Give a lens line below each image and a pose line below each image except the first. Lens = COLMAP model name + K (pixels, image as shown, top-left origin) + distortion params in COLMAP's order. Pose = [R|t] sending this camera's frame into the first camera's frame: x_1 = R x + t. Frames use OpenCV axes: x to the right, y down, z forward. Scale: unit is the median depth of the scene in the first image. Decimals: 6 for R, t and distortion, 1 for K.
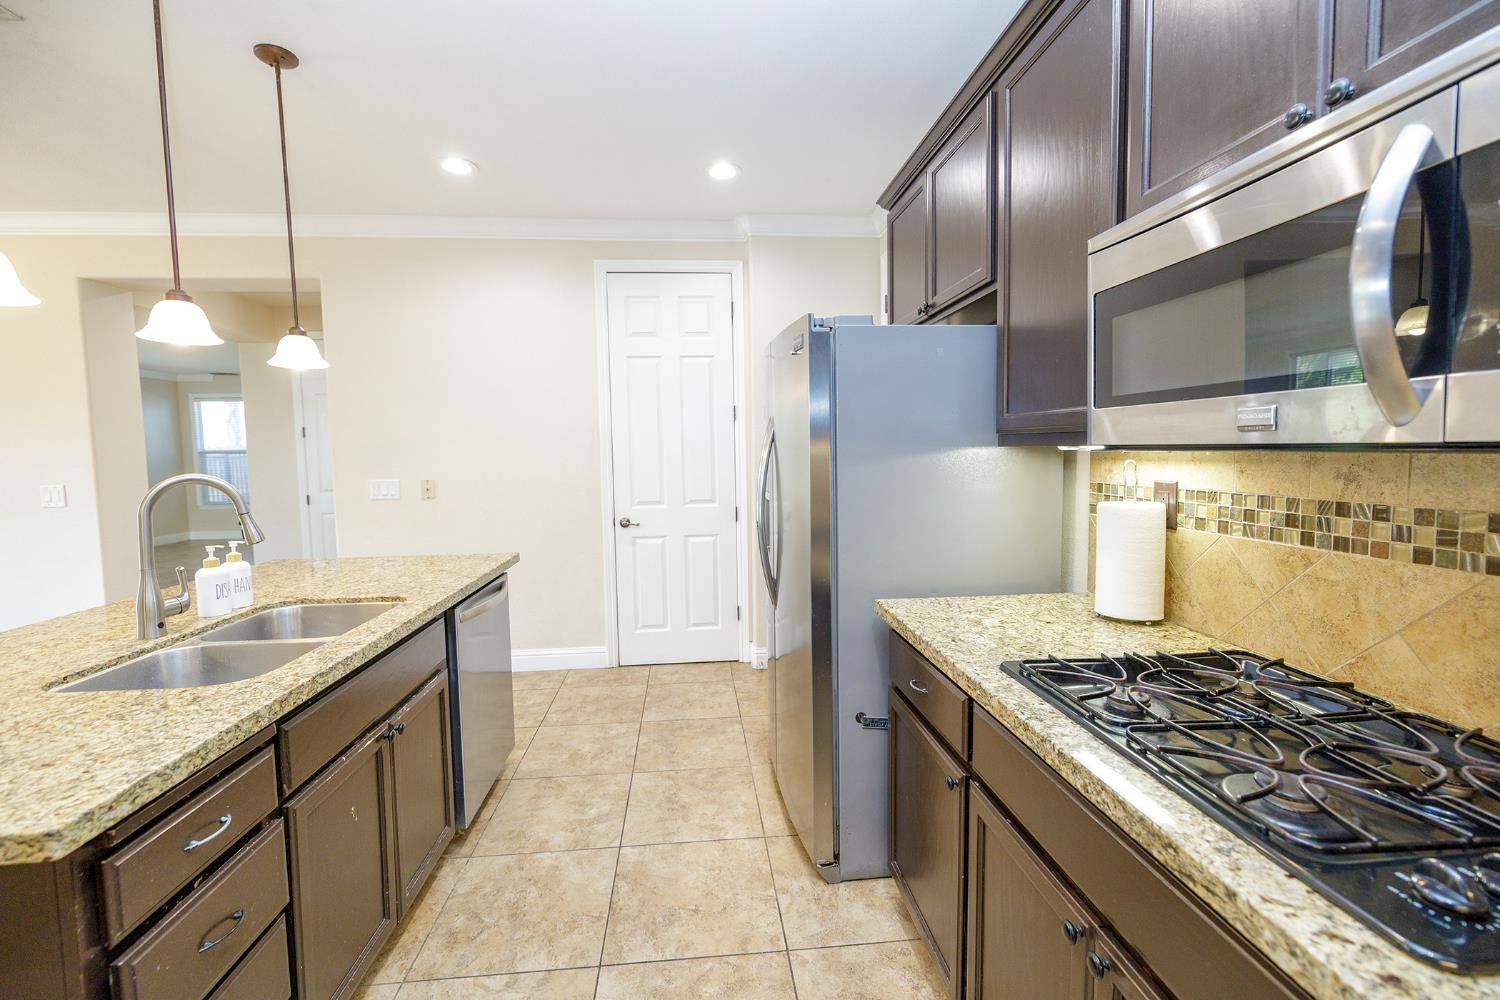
lens RADIAL K [[630.0, 0, 740.9], [0, 630.0, 491.7], [0, 0, 1]] dist [-0.000117, -0.000532]
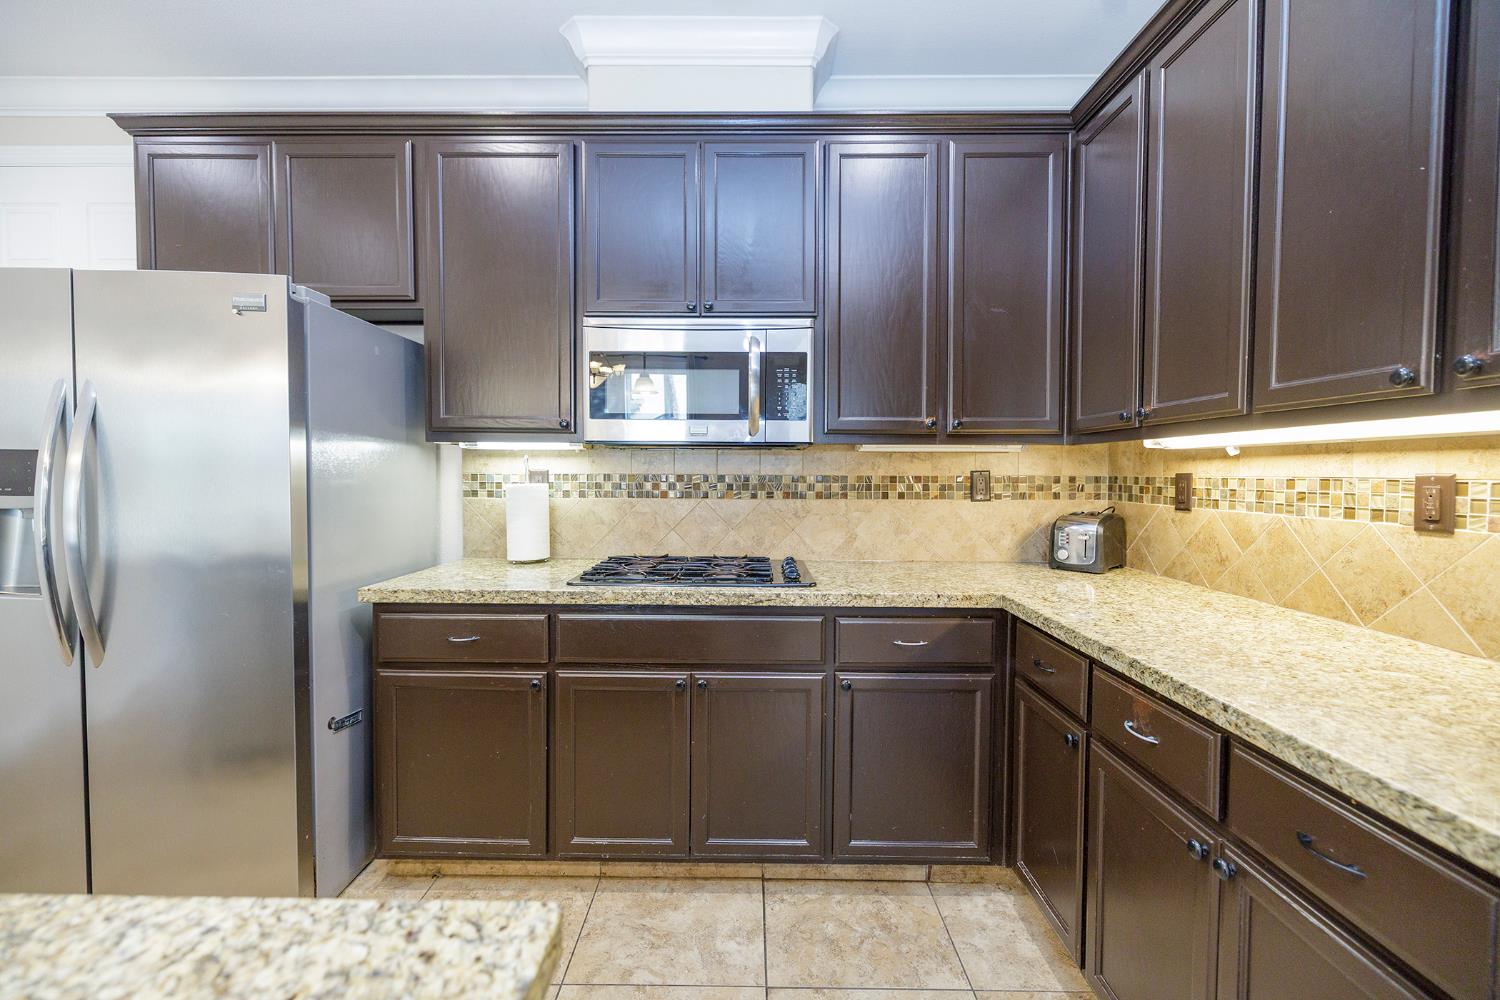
lens RADIAL K [[622.4, 0, 743.9], [0, 622.4, 494.6], [0, 0, 1]] dist [-0.000842, -0.000042]
pose [[0.090840, -0.018892, 0.995686, -0.849010], [0.060586, 0.998073, 0.013410, 0.057361], [-0.994021, 0.059106, 0.091809, 0.367152]]
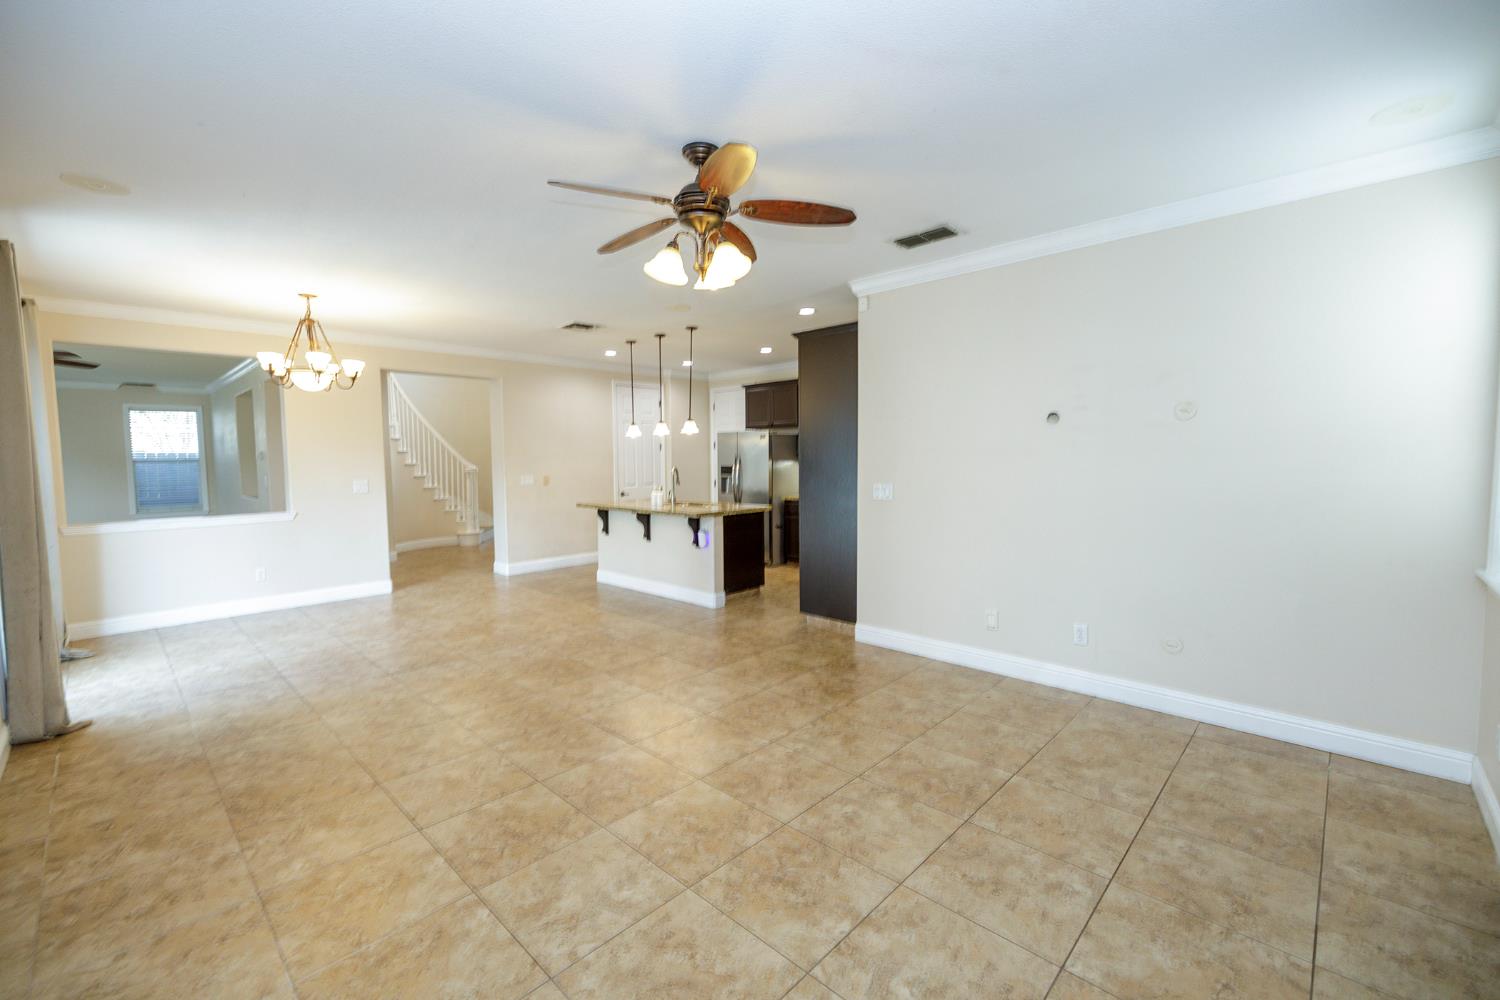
lens RADIAL K [[622.7, 0, 736.8], [0, 622.7, 495.2], [0, 0, 1]] dist [0.000097, -0.000343]
pose [[0.757445, -0.026744, 0.652351, -3.446563], [0.040138, 0.999178, -0.005642, 0.213597], [-0.651664, 0.030457, 0.757896, -2.512977]]
